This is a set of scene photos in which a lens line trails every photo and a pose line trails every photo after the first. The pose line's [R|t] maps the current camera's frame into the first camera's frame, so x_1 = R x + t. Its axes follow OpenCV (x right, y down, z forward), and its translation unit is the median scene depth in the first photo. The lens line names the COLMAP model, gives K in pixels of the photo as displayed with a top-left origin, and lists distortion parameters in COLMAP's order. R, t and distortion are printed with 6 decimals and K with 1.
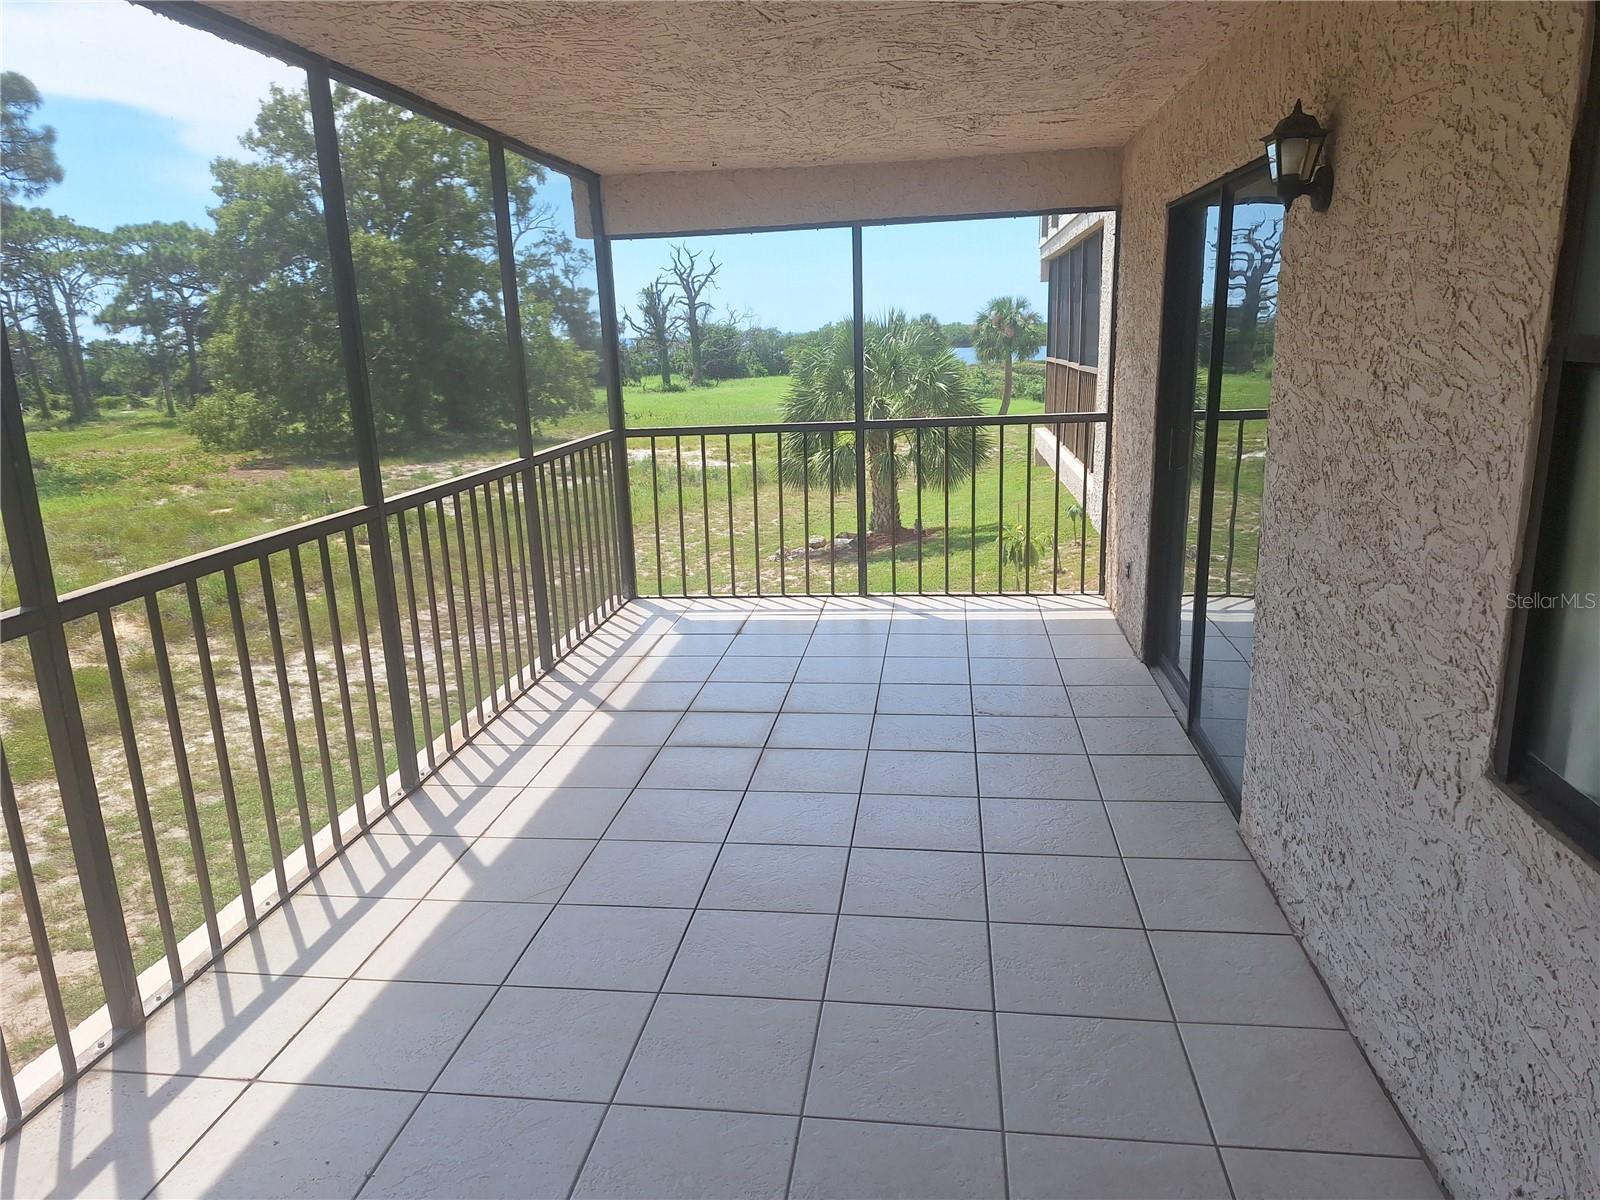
lens RADIAL K [[1111.7, 0, 789.9], [0, 1111.7, 627.7], [0, 0, 1]] dist [0.100731, -0.126354]
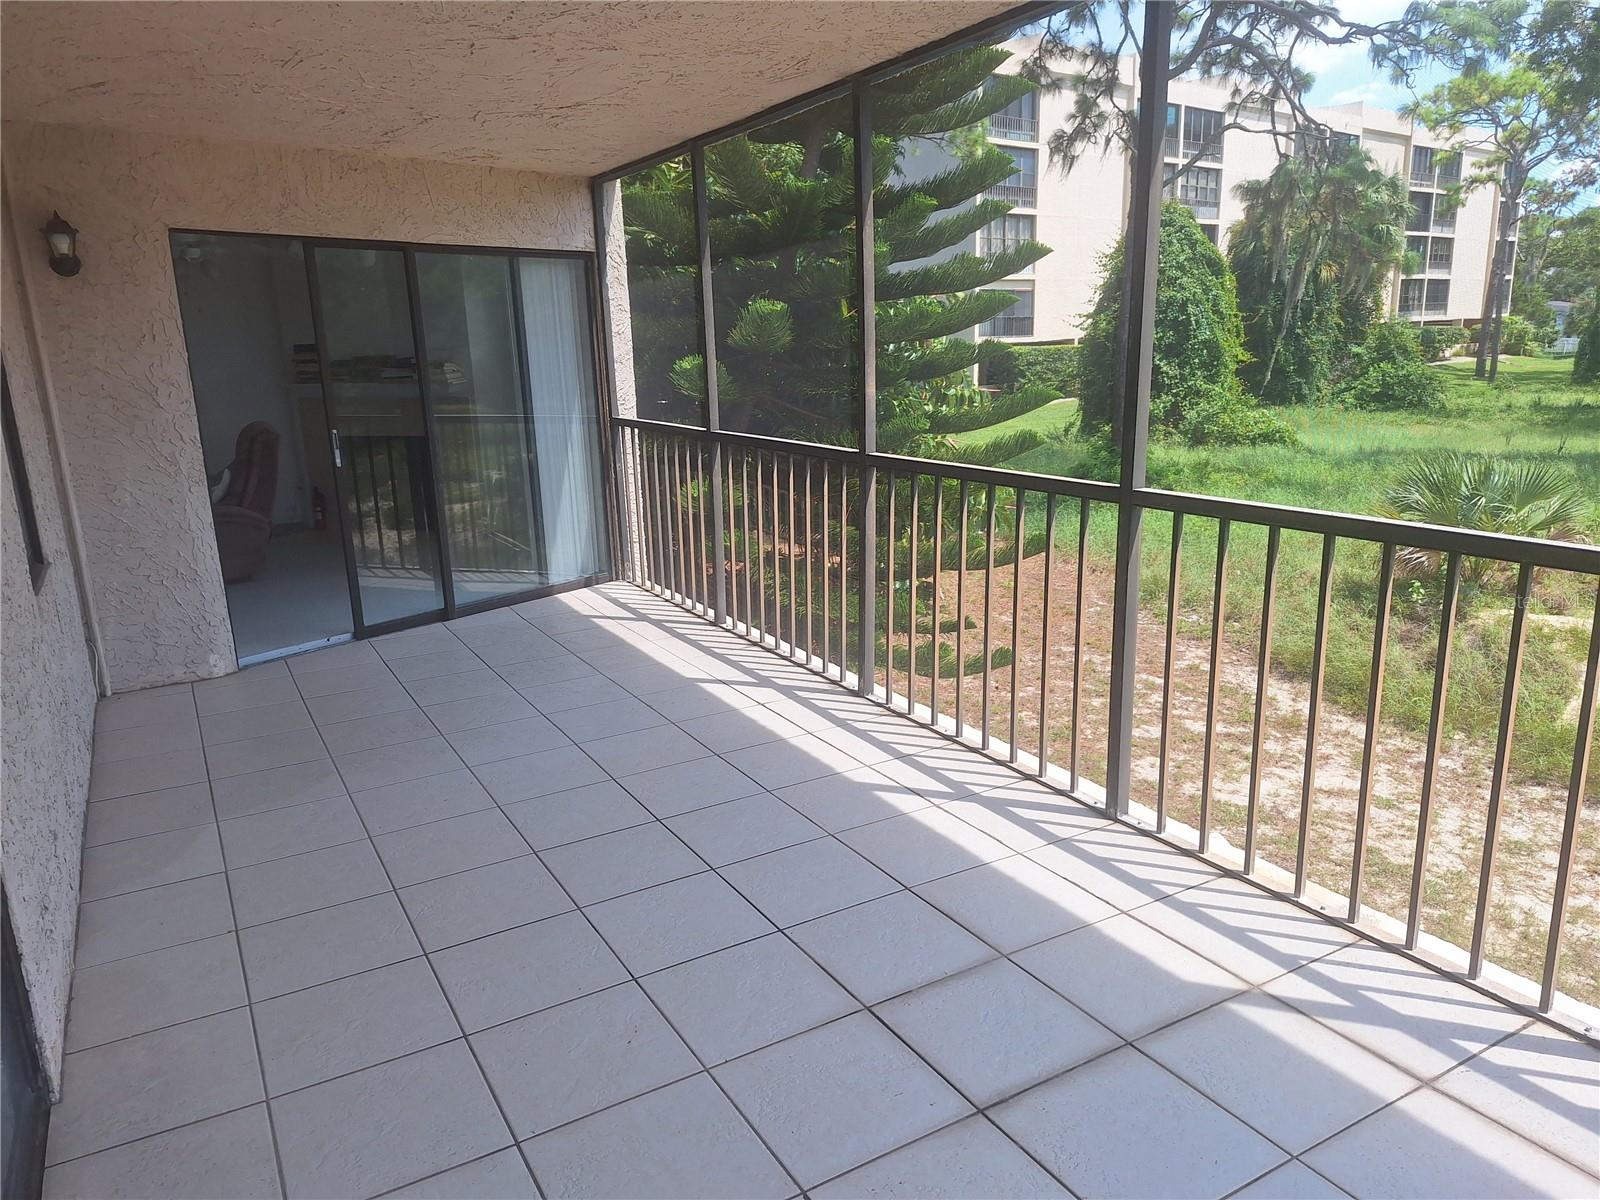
lens RADIAL K [[1111.7, 0, 789.9], [0, 1111.7, 627.7], [0, 0, 1]] dist [0.100731, -0.126354]
pose [[-0.798573, 0.201088, -0.567313, 0.370726], [-0.102623, 0.883252, 0.457532, -0.405680], [0.593084, 0.423592, -0.684705, 1.577785]]
